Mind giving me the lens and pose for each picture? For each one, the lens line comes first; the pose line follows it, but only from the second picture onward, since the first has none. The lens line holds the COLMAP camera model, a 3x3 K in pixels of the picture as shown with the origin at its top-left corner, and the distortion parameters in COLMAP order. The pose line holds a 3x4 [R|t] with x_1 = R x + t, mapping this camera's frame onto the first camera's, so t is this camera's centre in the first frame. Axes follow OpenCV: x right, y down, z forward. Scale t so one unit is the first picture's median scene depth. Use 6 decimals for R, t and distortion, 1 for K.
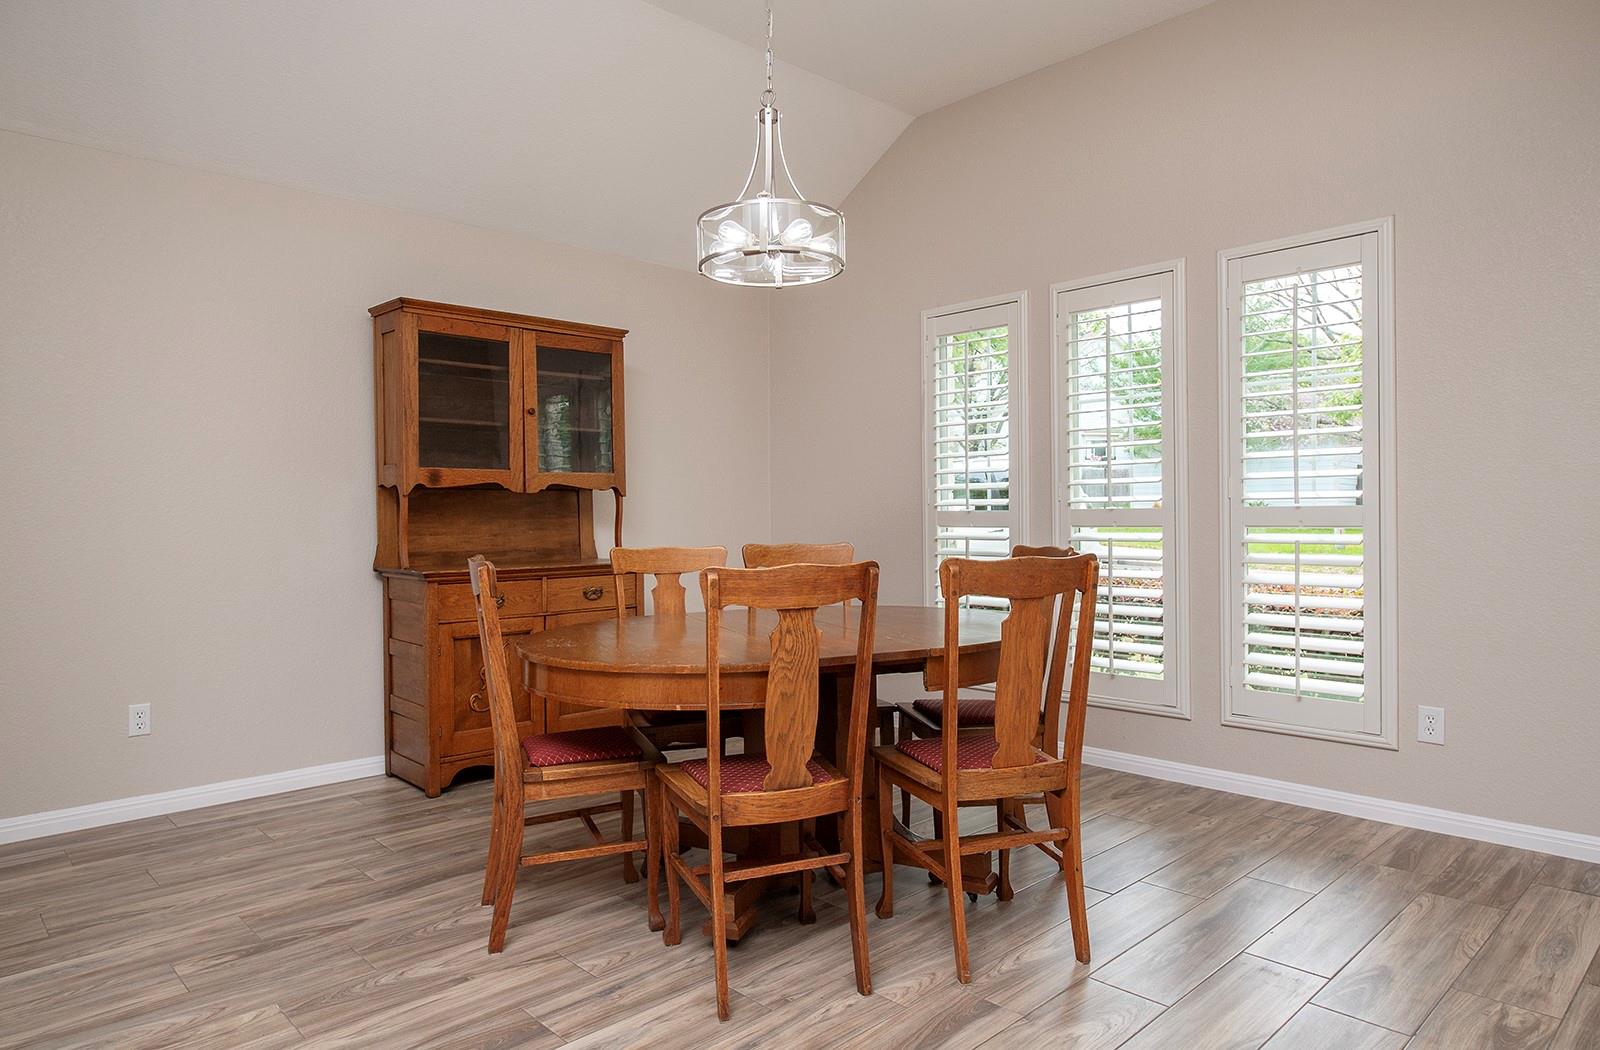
lens RADIAL K [[999.2, 0, 799.3], [0, 999.2, 520.2], [0, 0, 1]] dist [-0.002607, 0.000689]
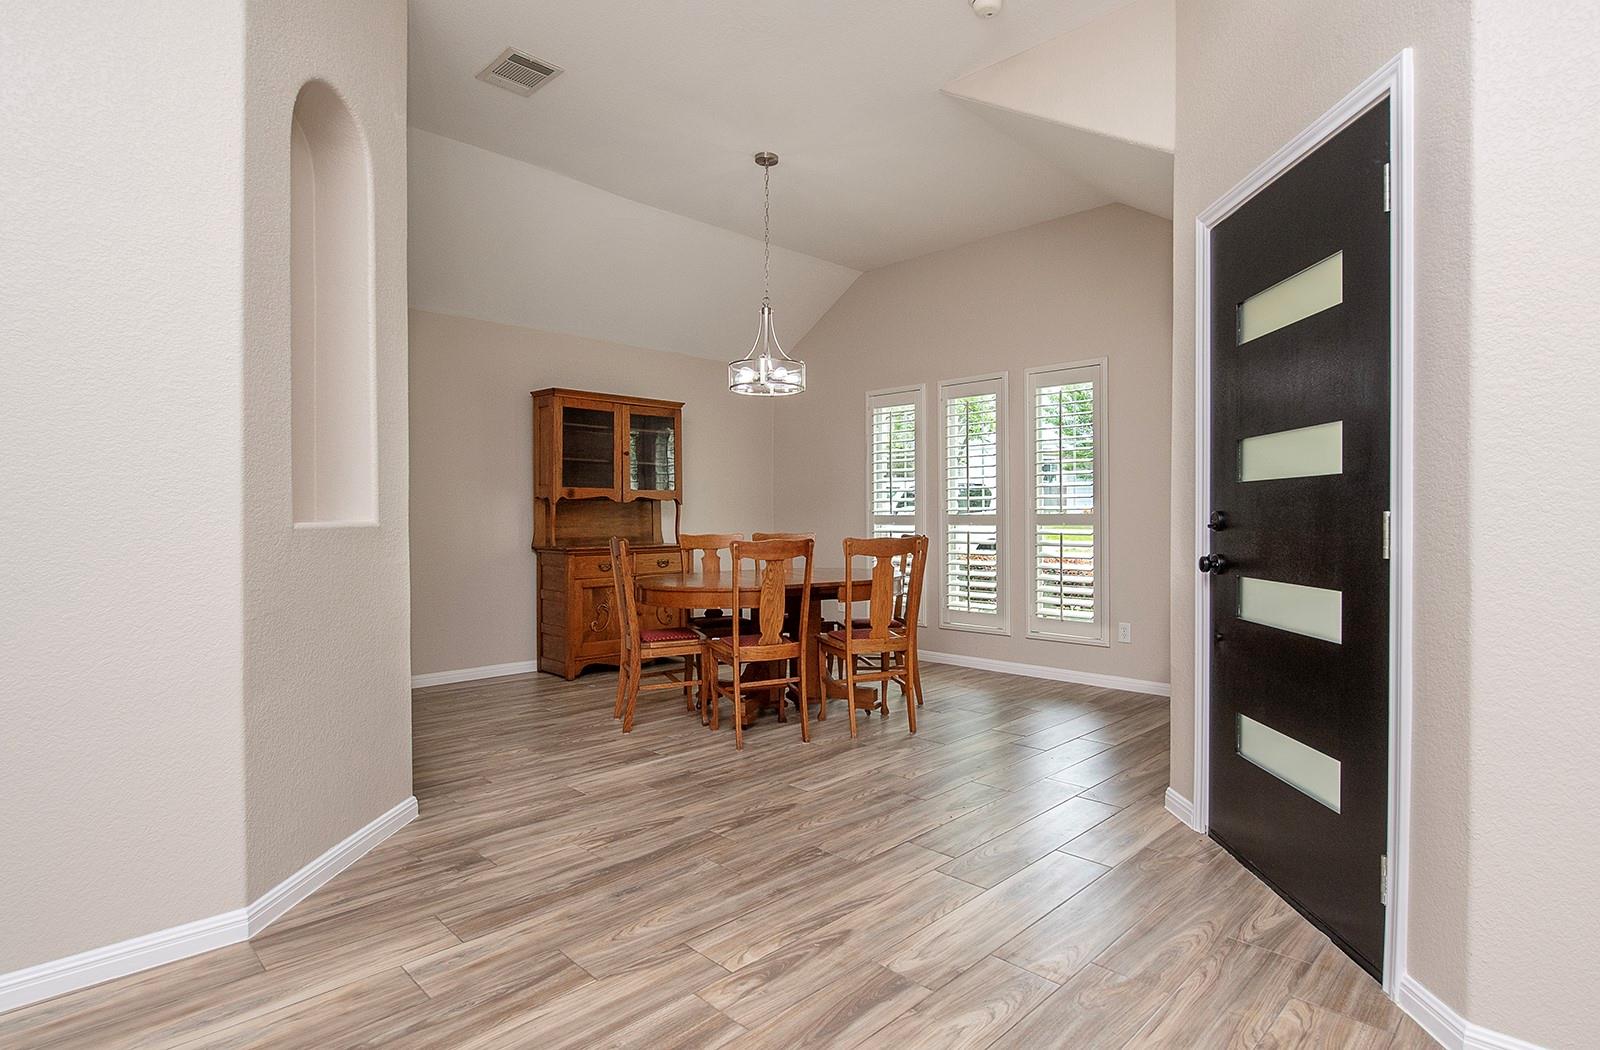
lens RADIAL K [[836.4, 0, 831.4], [0, 836.4, 508.7], [0, 0, 1]] dist [-0.000167, -0.000607]
pose [[0.999588, 0.006661, 0.027926, 0.045094], [-0.006284, 0.999888, -0.013559, 0.000042], [-0.028013, 0.013378, 0.999518, -0.532226]]
